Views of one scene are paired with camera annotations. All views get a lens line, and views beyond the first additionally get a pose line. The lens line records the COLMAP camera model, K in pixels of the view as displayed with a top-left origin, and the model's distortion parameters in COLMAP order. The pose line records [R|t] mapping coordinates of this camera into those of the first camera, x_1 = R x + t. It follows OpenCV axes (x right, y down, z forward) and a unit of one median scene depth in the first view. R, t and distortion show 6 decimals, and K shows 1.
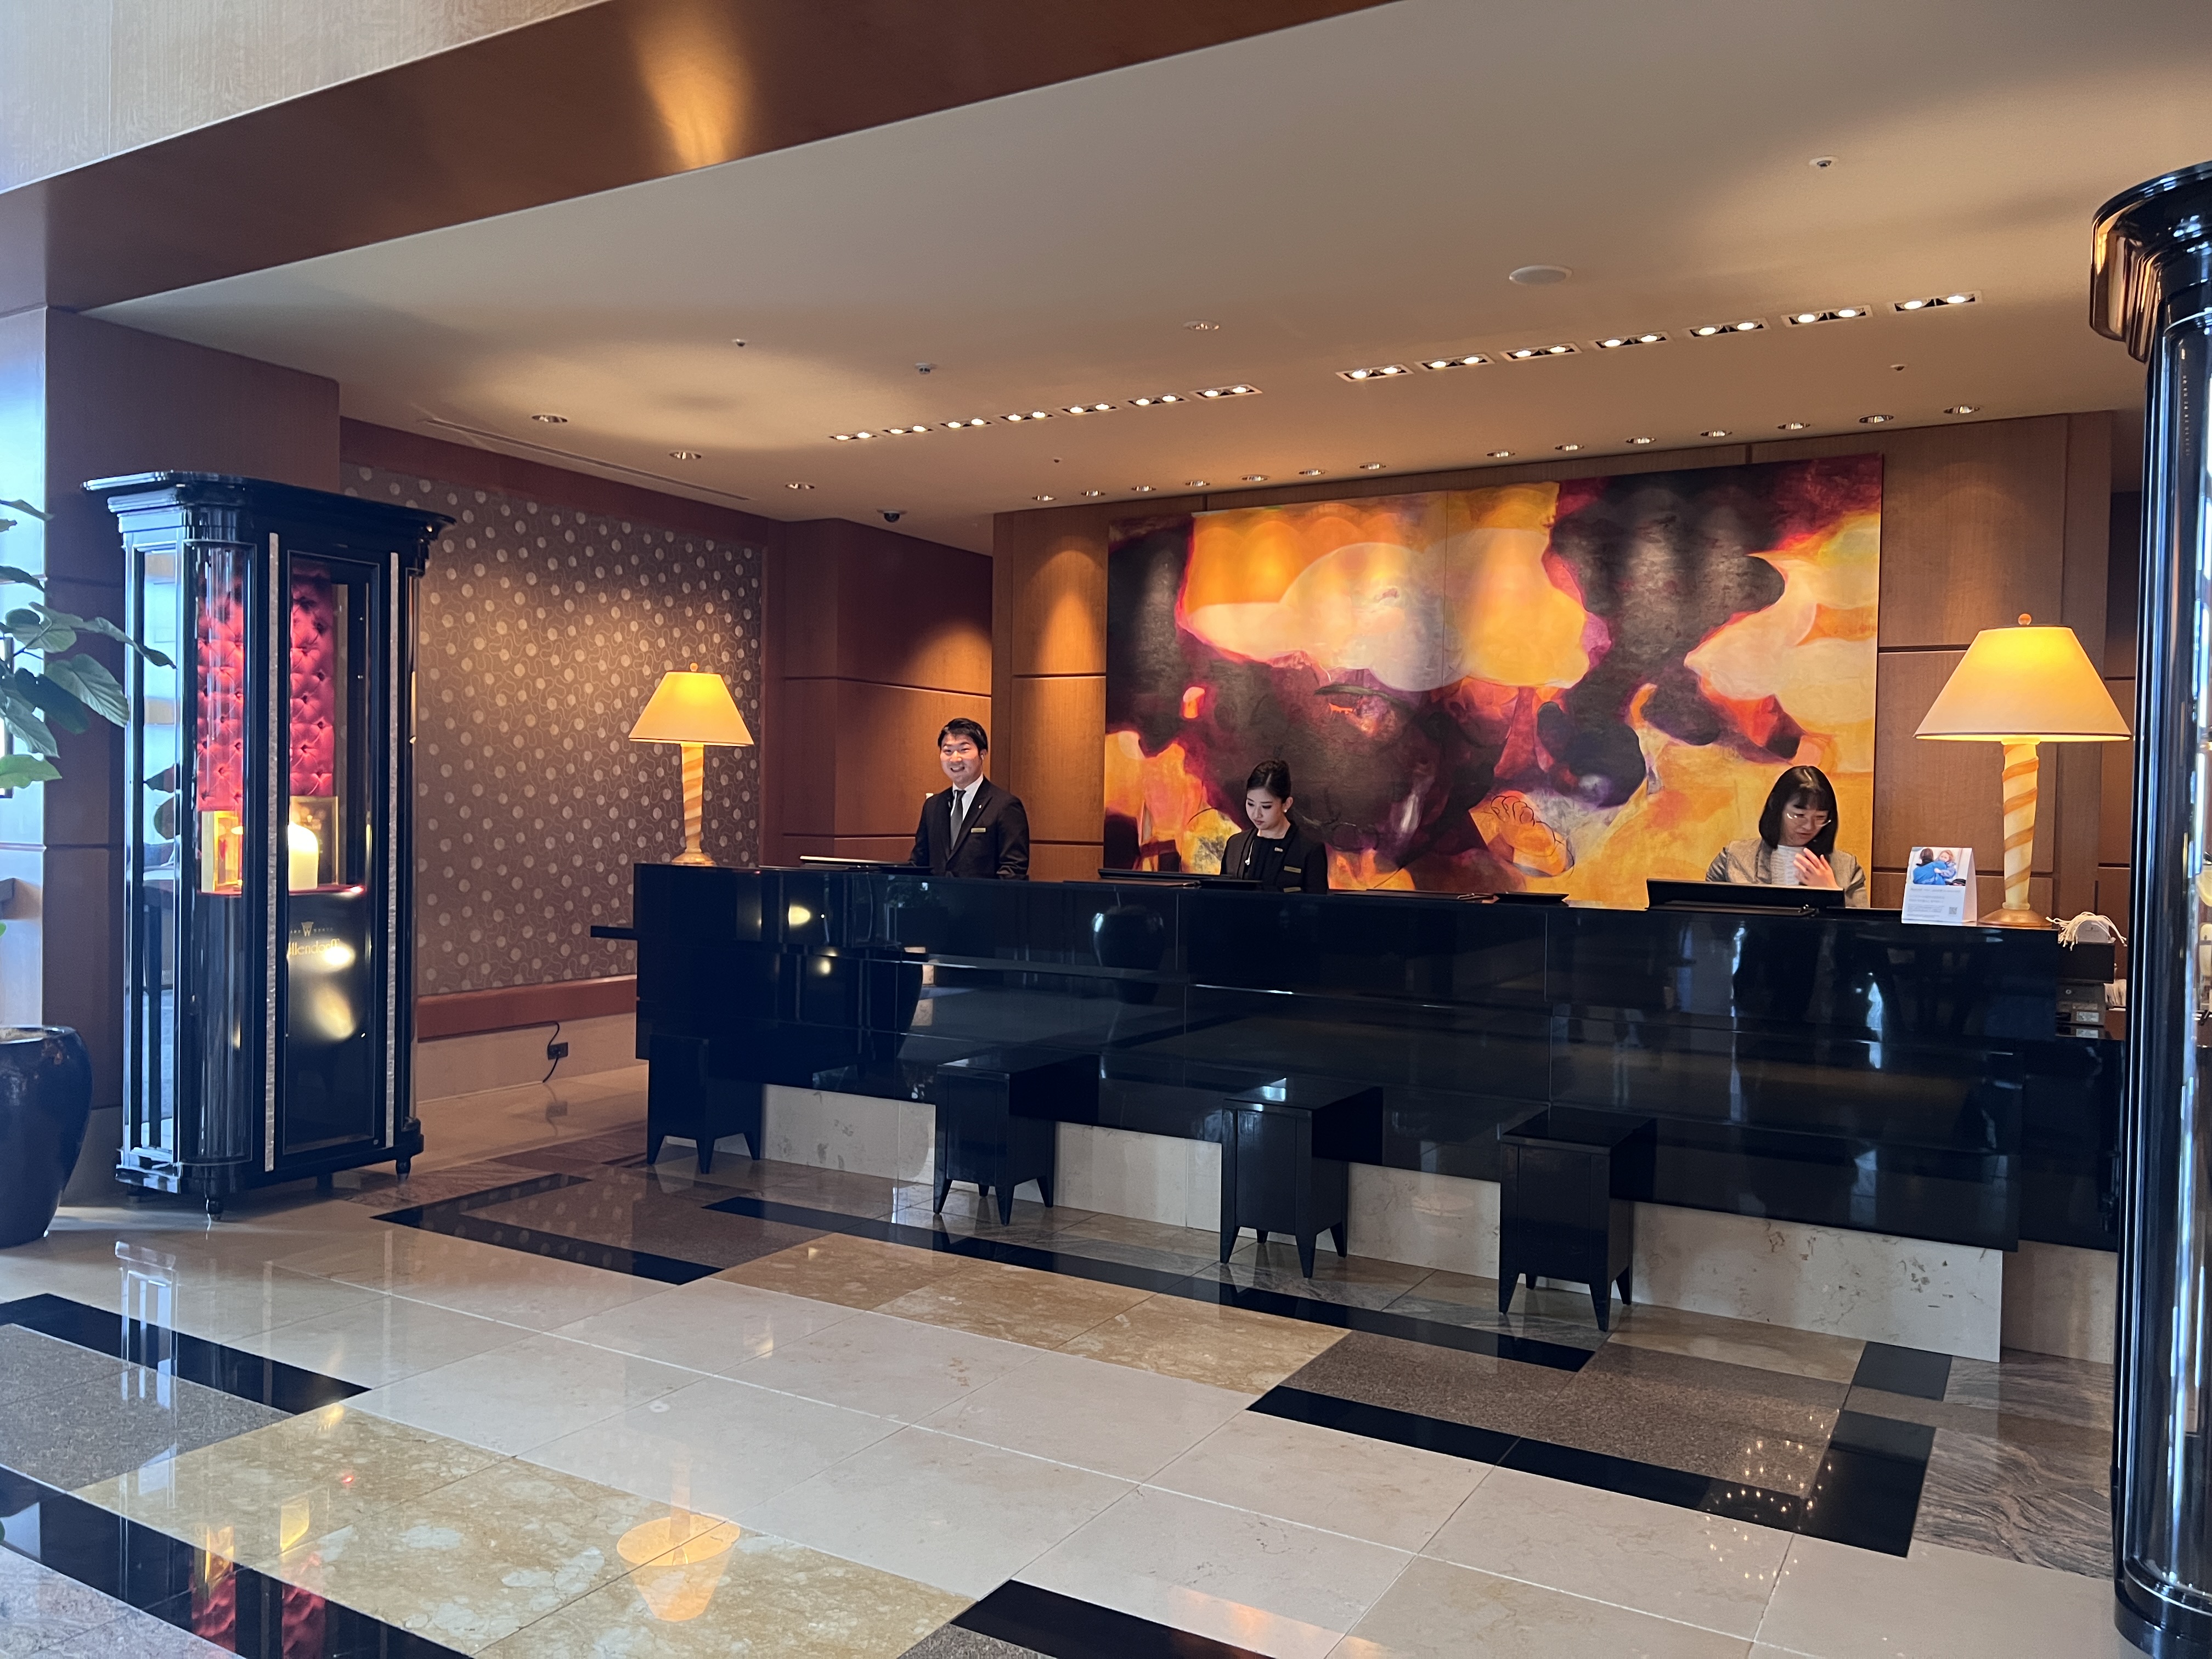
lens RADIAL K [[1665.4, 0, 1094.1], [0, 1665.4, 841.0], [0, 0, 1]] dist [-0.005458, -0.010396]
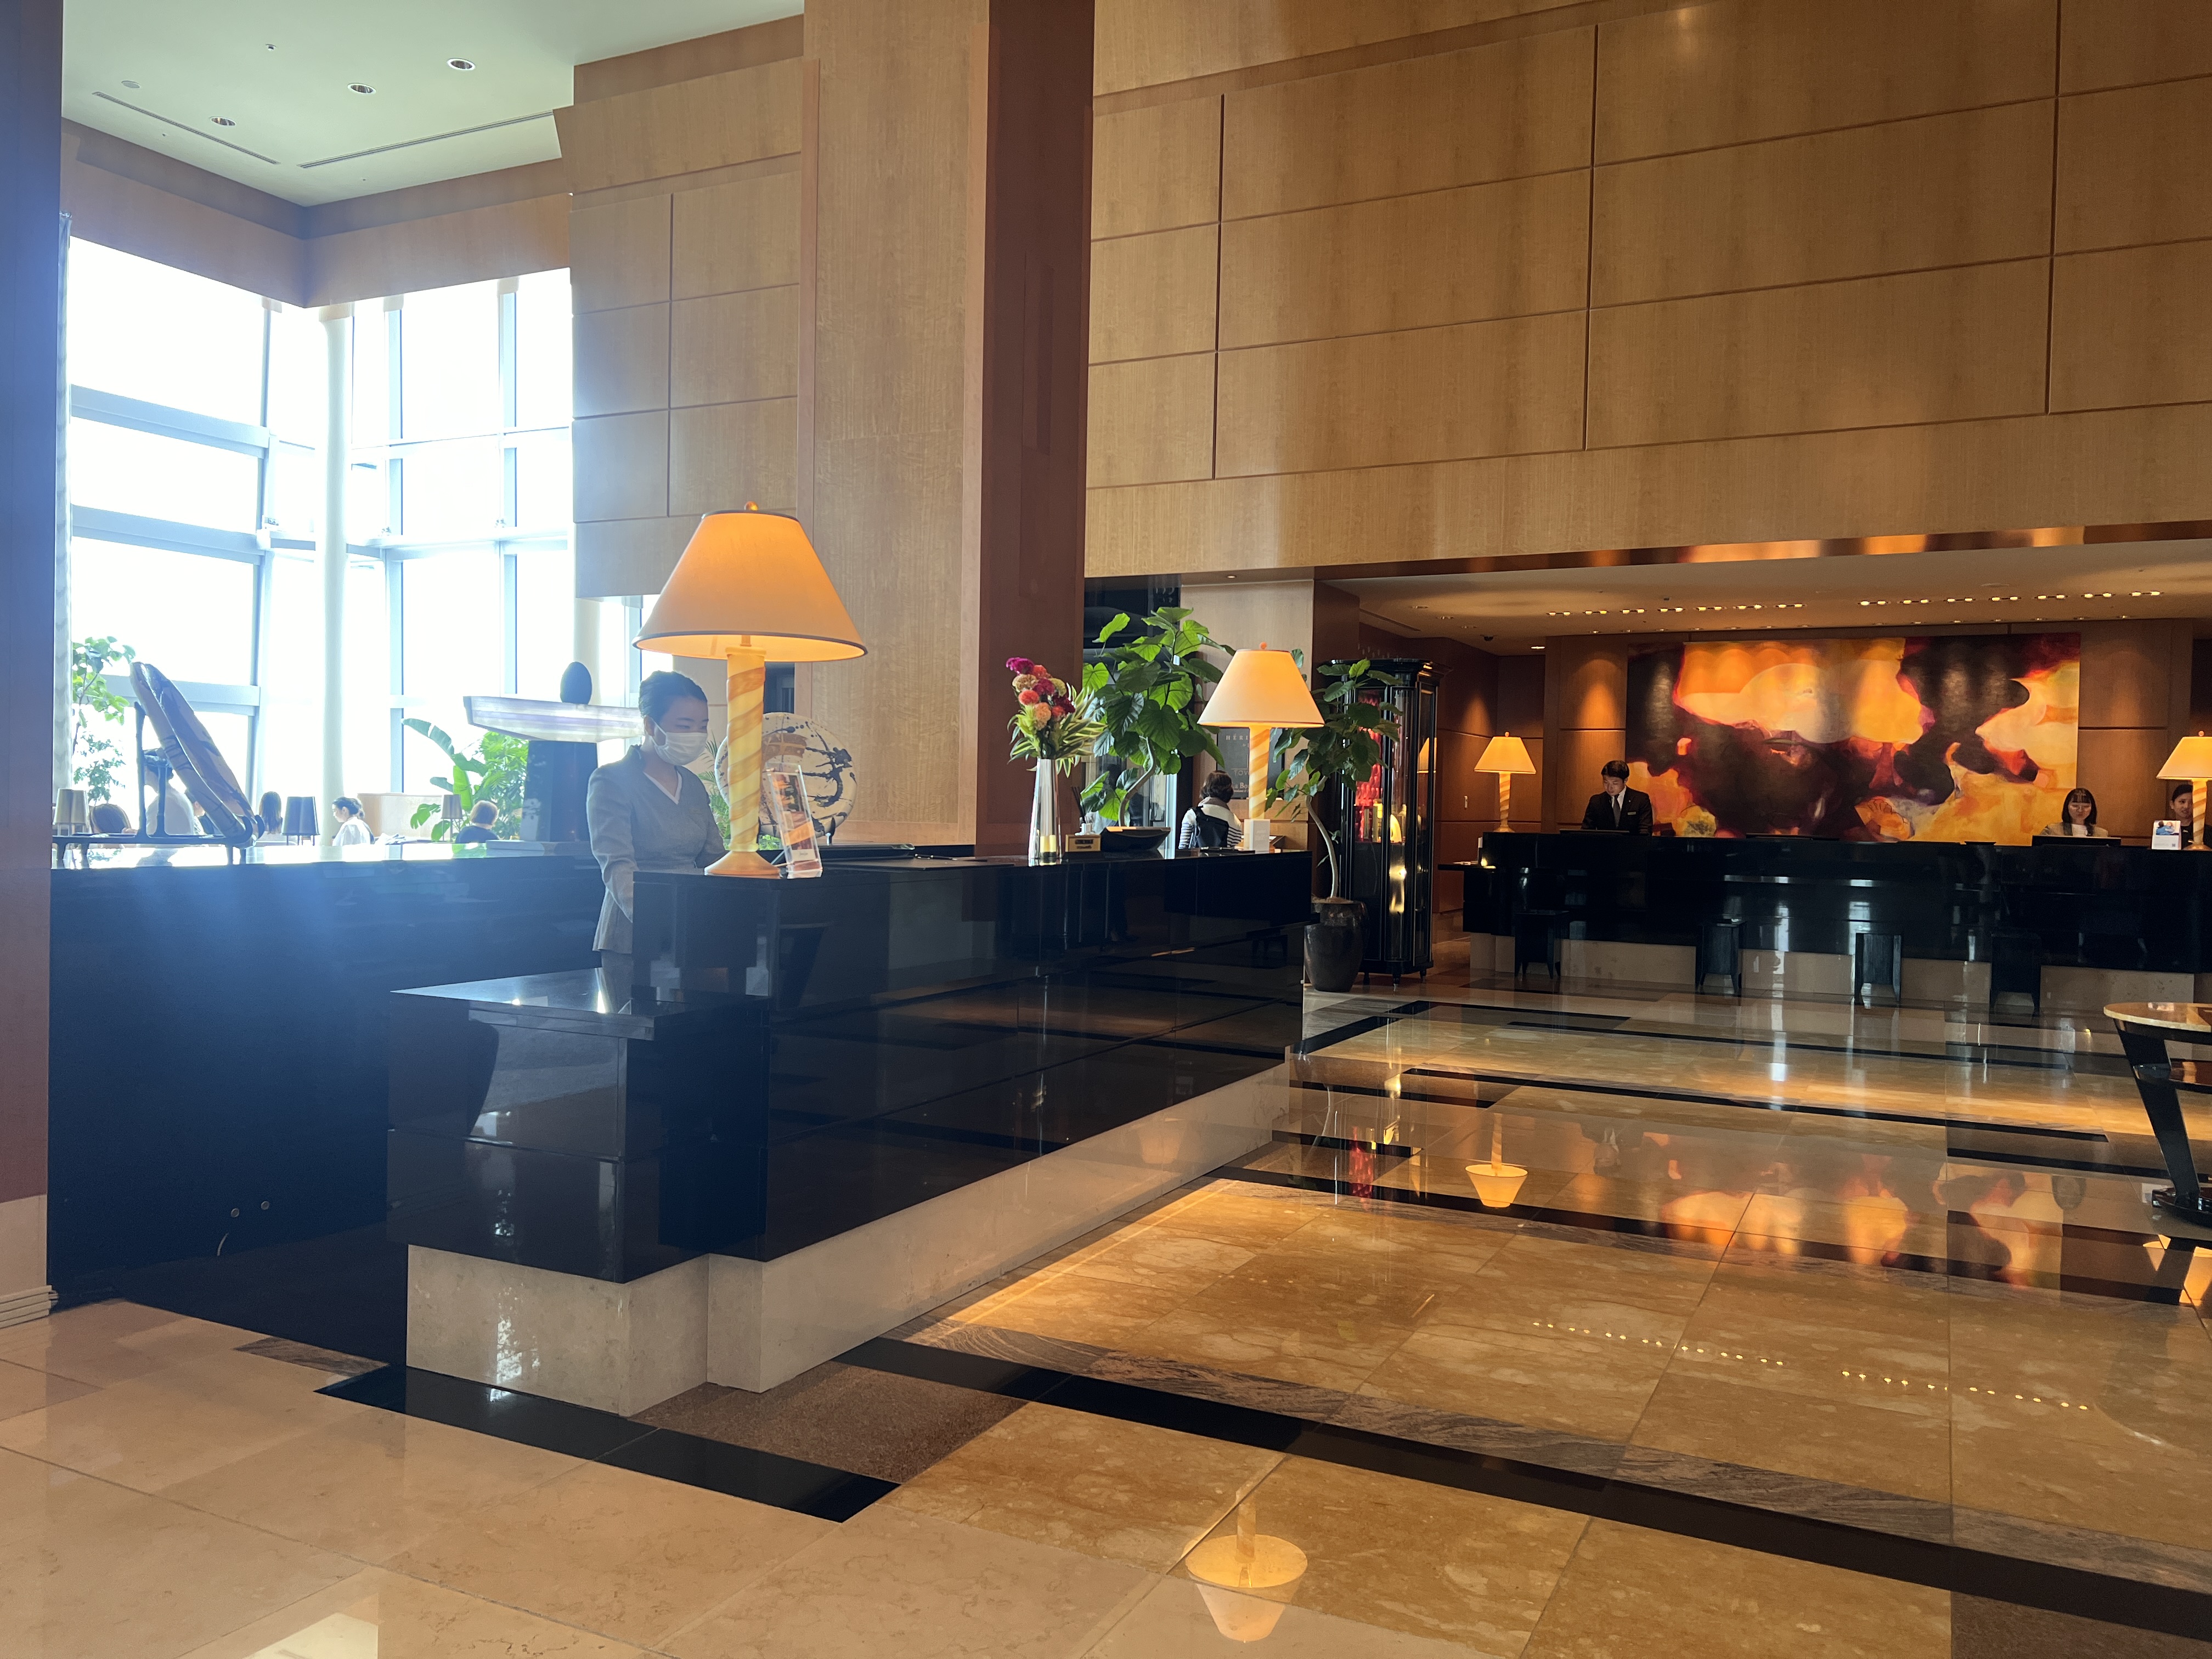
lens RADIAL K [[1665.4, 0, 1119.7], [0, 1665.4, 818.0], [0, 0, 1]] dist [-0.005458, -0.010396]
pose [[0.997663, 0.003520, 0.068237, -0.772732], [-0.002684, 0.999920, -0.012339, 0.021418], [-0.068275, 0.012127, 0.997593, -0.875283]]
